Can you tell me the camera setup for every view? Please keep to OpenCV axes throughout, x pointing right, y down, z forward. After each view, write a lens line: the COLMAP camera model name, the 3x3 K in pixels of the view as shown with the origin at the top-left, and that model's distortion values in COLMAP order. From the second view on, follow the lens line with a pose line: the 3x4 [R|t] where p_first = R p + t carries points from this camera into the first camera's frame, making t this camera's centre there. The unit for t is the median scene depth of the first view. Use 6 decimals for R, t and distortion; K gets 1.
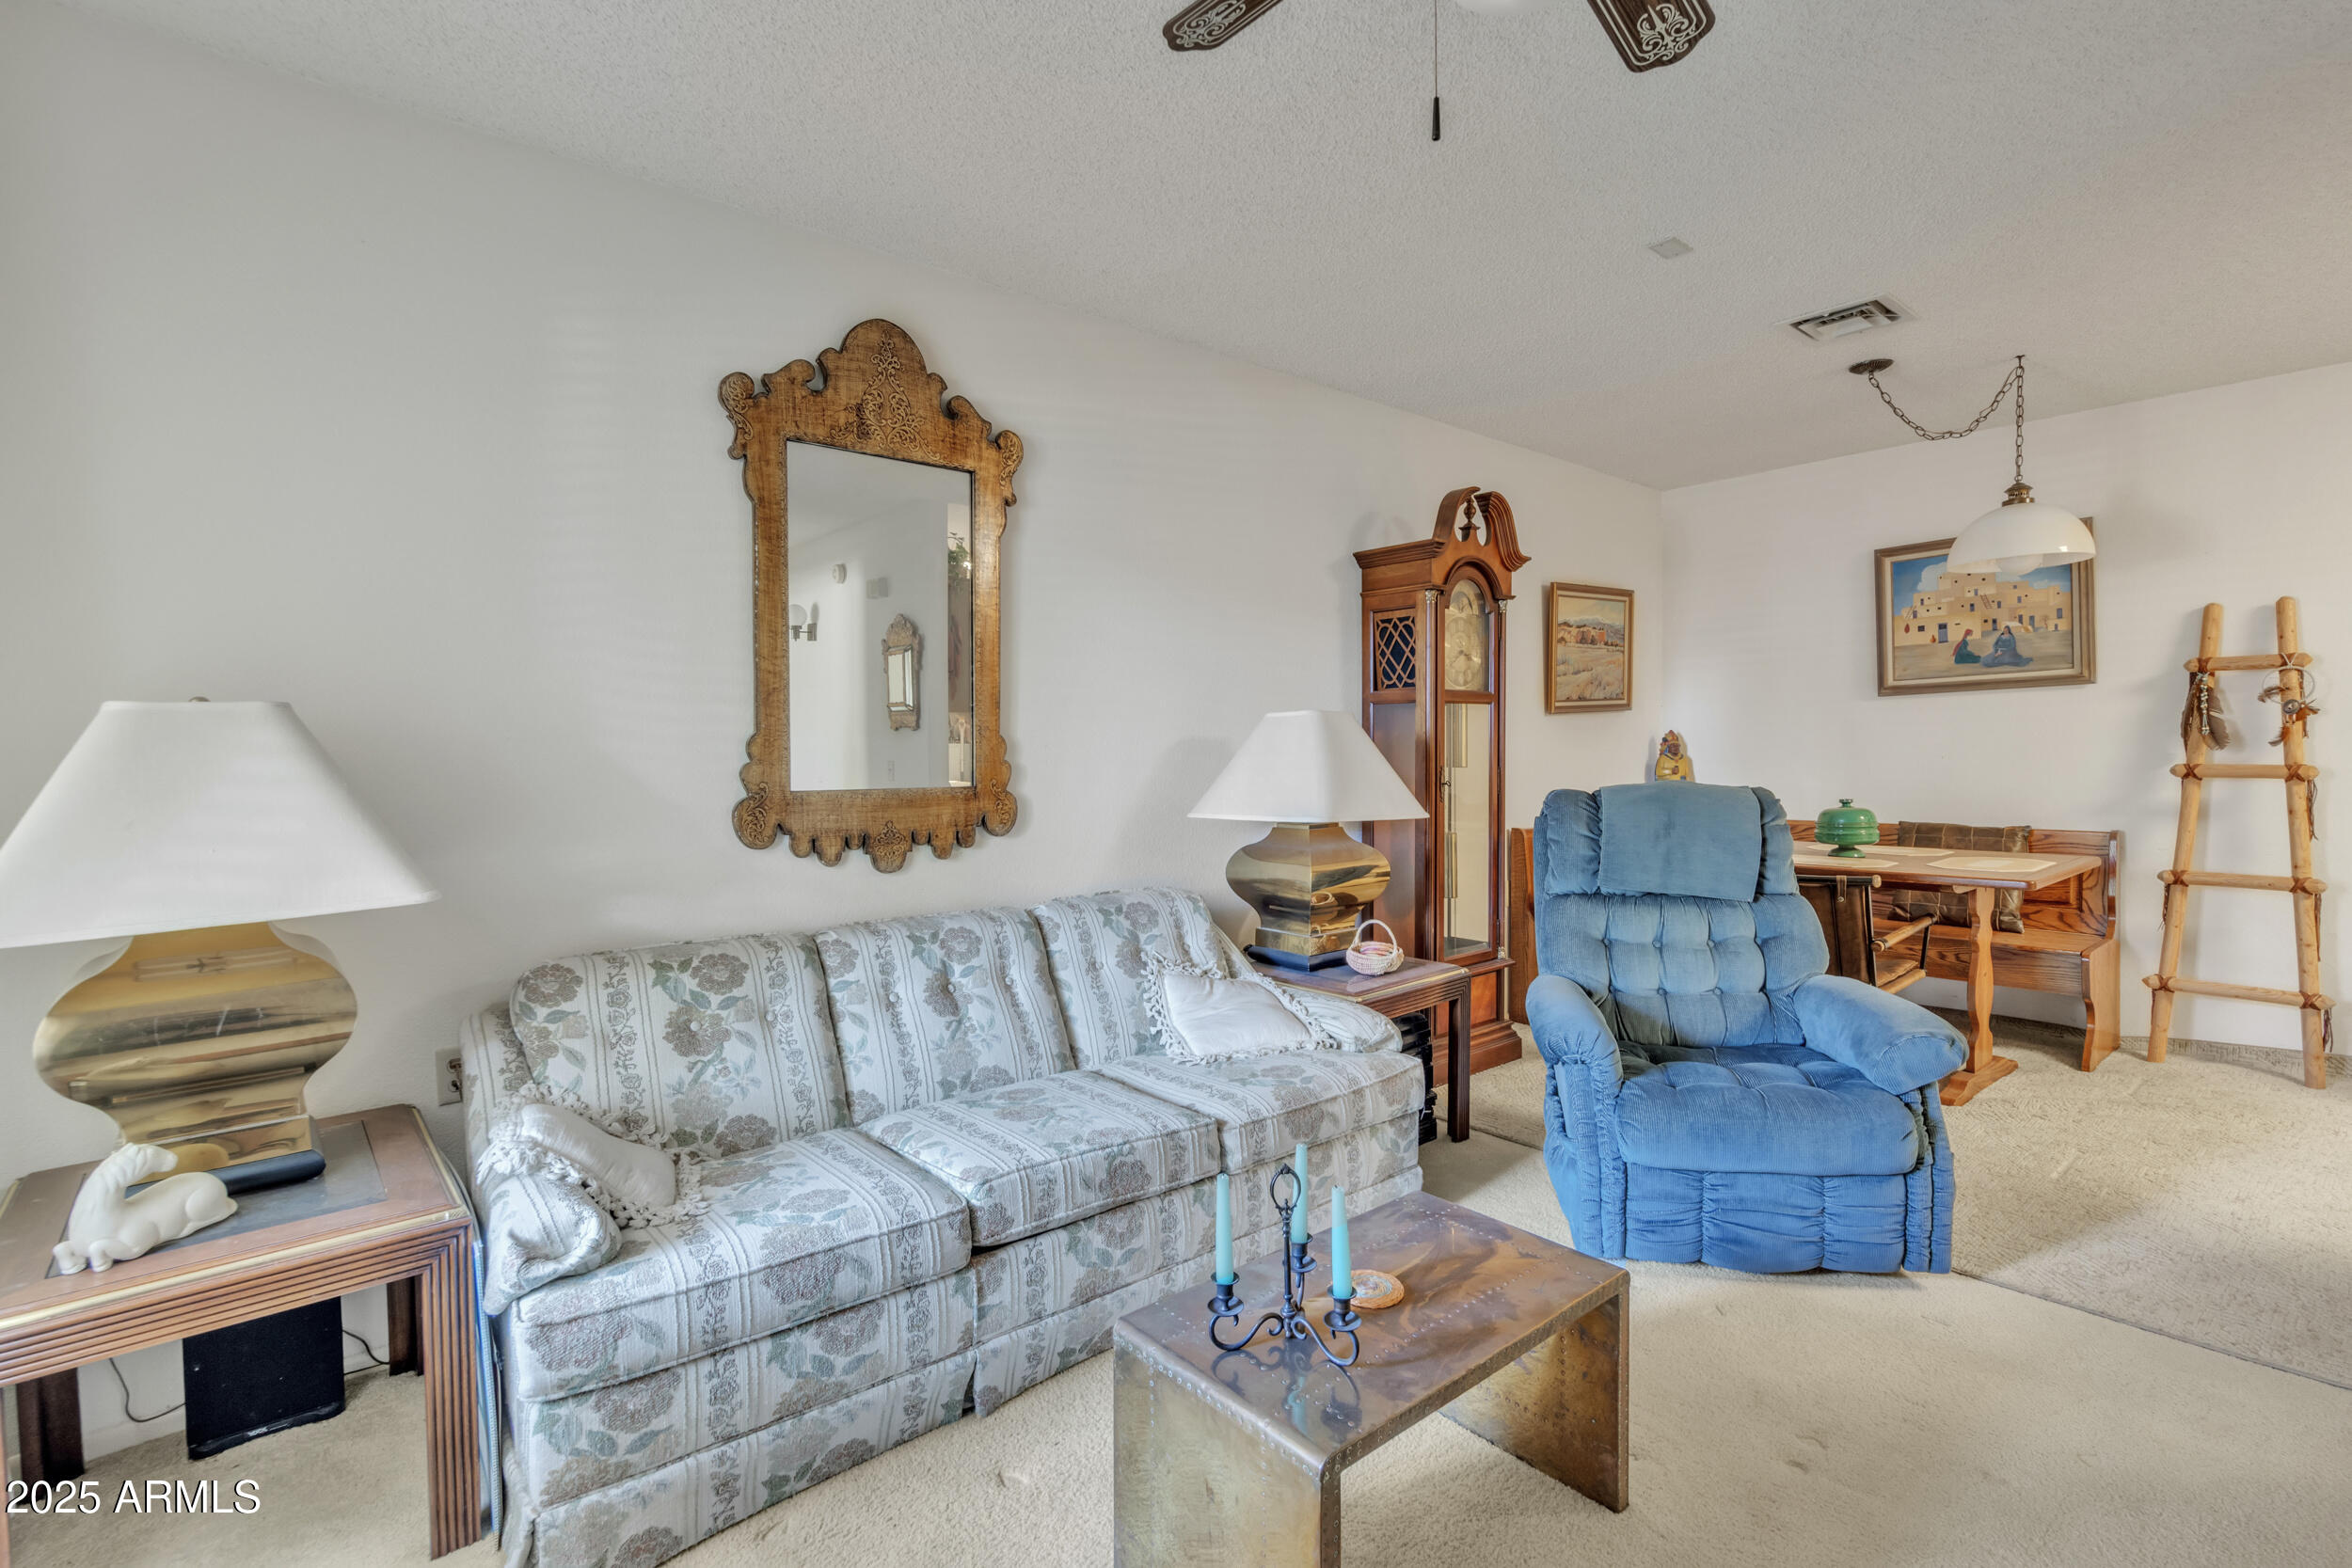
lens RADIAL K [[1112.9, 0, 1154.2], [0, 1112.9, 790.6], [0, 0, 1]] dist [-0.002707, 0.000109]
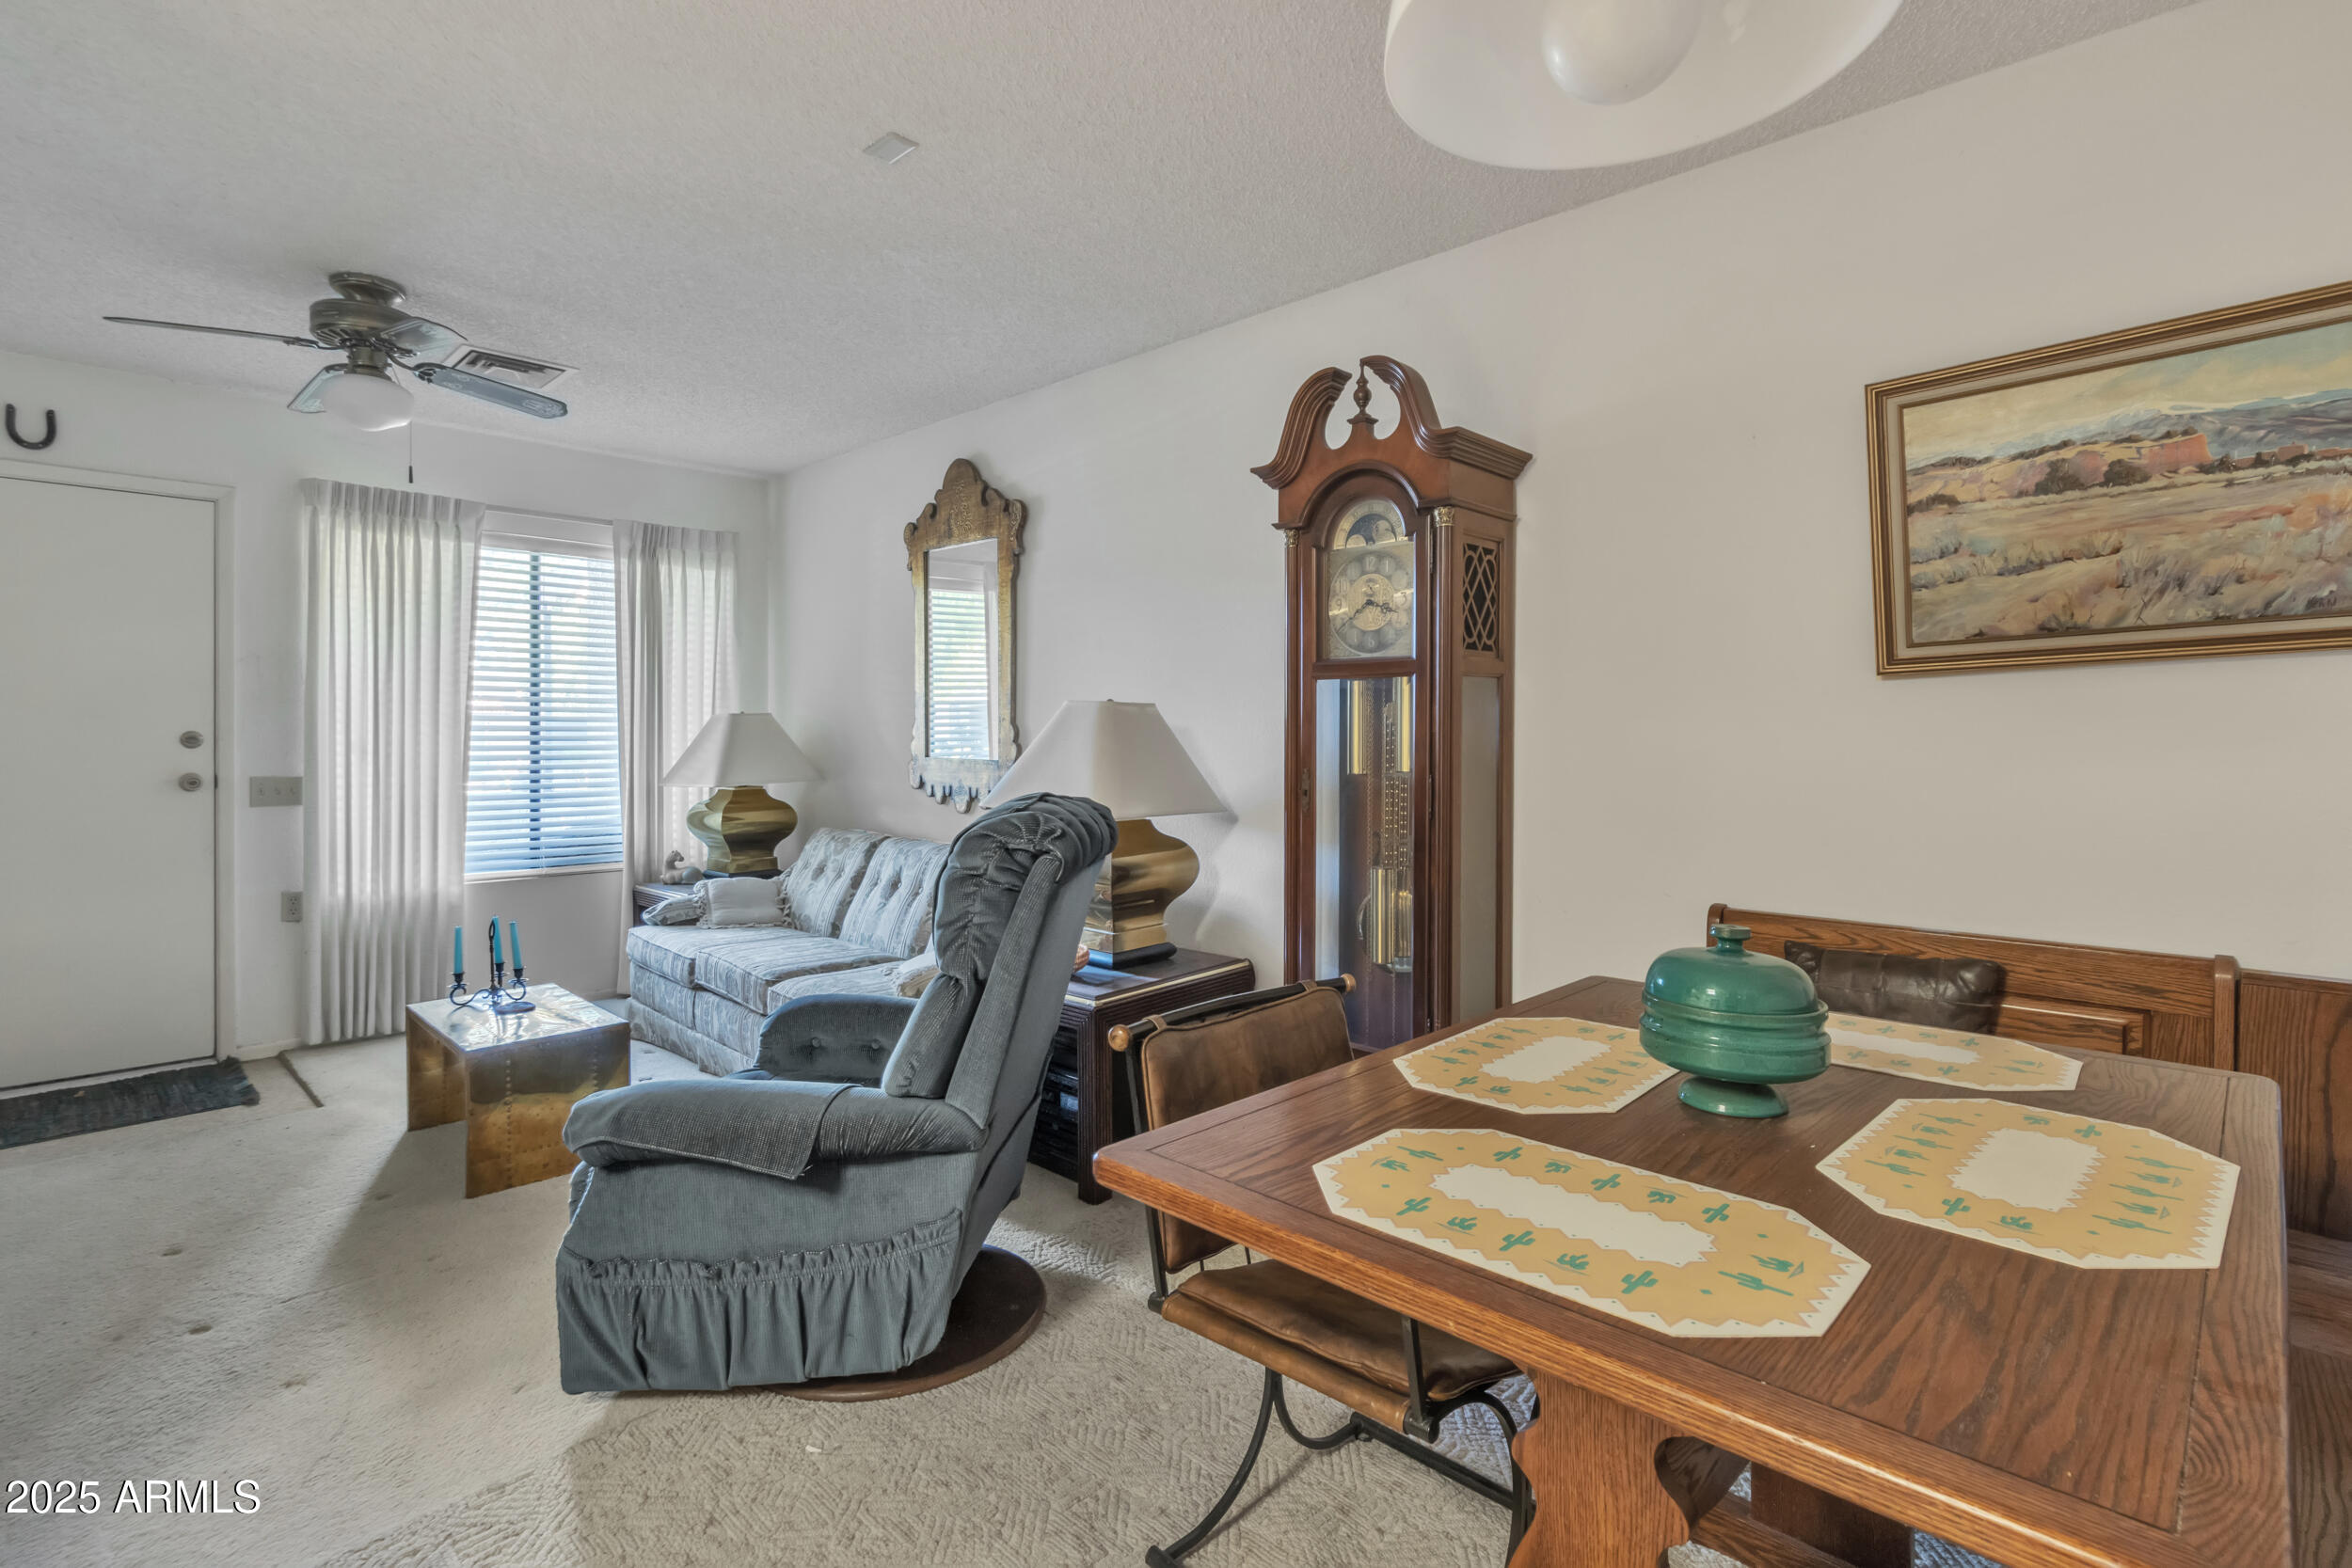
lens RADIAL K [[1112.9, 0, 1167.3], [0, 1112.9, 735.3], [0, 0, 1]] dist [-0.002707, 0.000109]
pose [[0.093429, 0.015947, -0.995498, 0.932346], [-0.041997, 0.999045, 0.012062, -0.045783], [0.994740, 0.040681, 0.094010, 0.806193]]
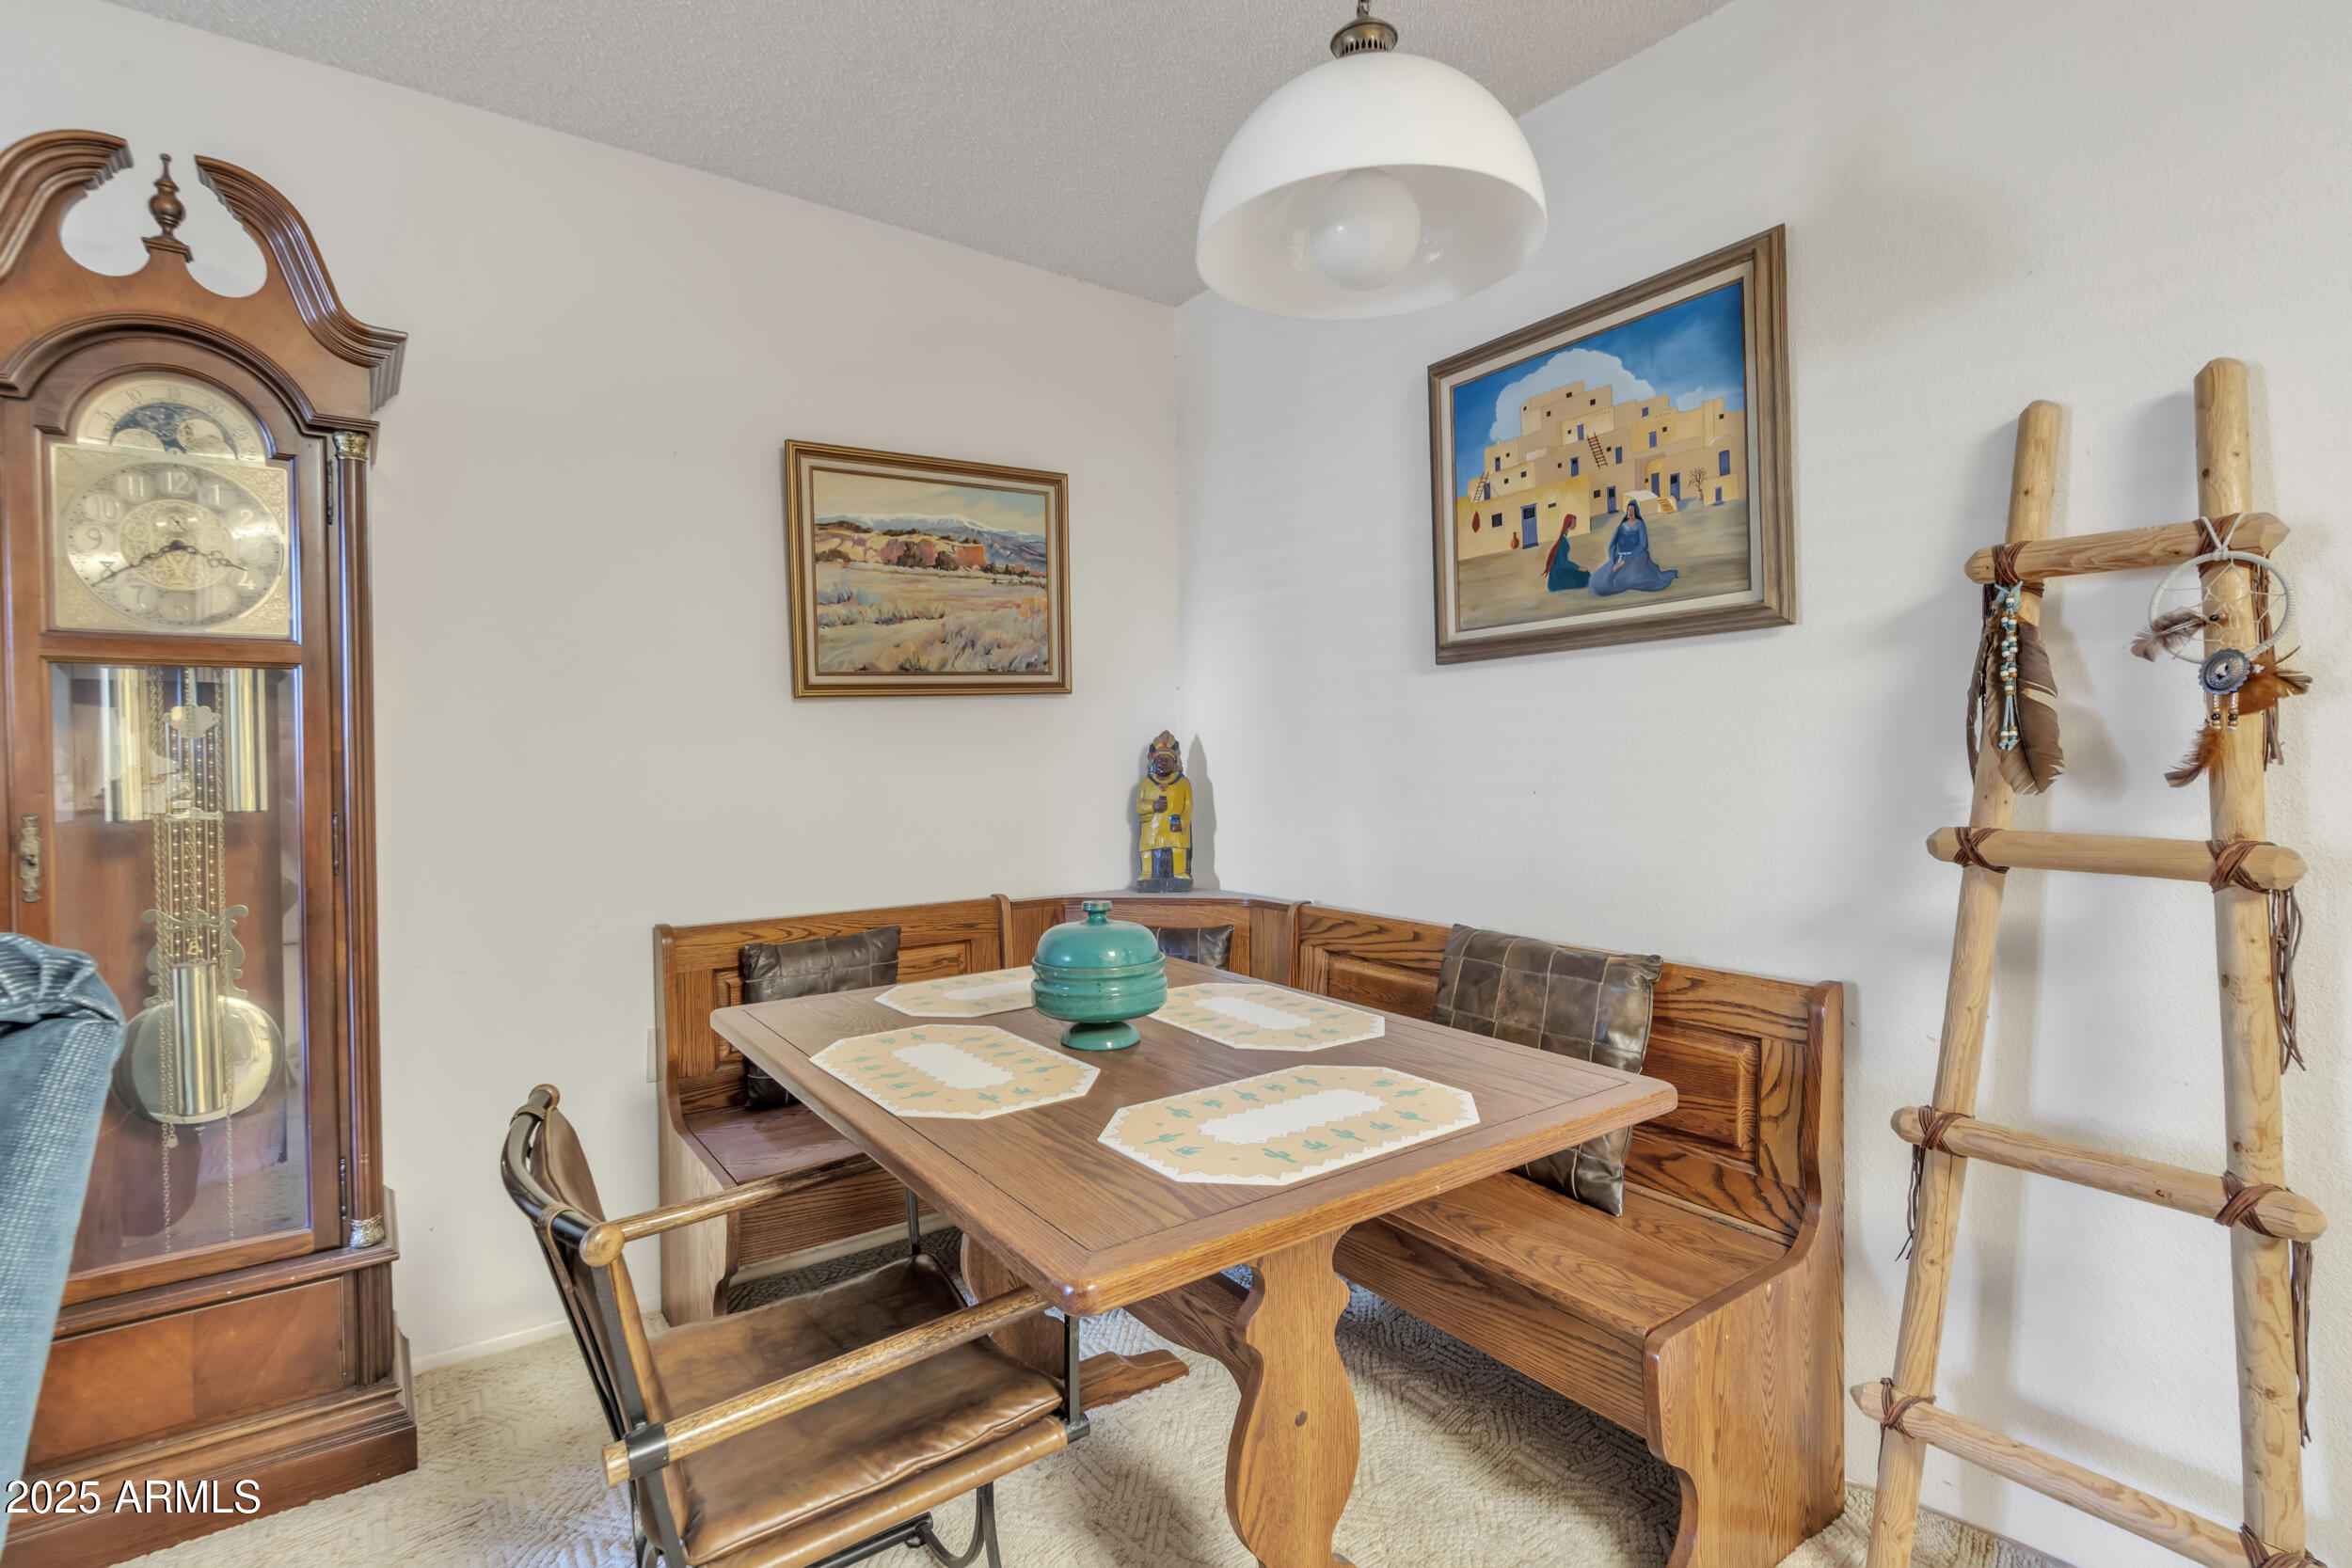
lens RADIAL K [[1112.9, 0, 1192.3], [0, 1112.9, 776.8], [0, 0, 1]] dist [-0.002707, 0.000109]
pose [[0.997279, 0.008181, -0.073269, 0.692820], [-0.008999, 0.999901, -0.010843, -0.034586], [0.073173, 0.011473, 0.997253, 0.602004]]
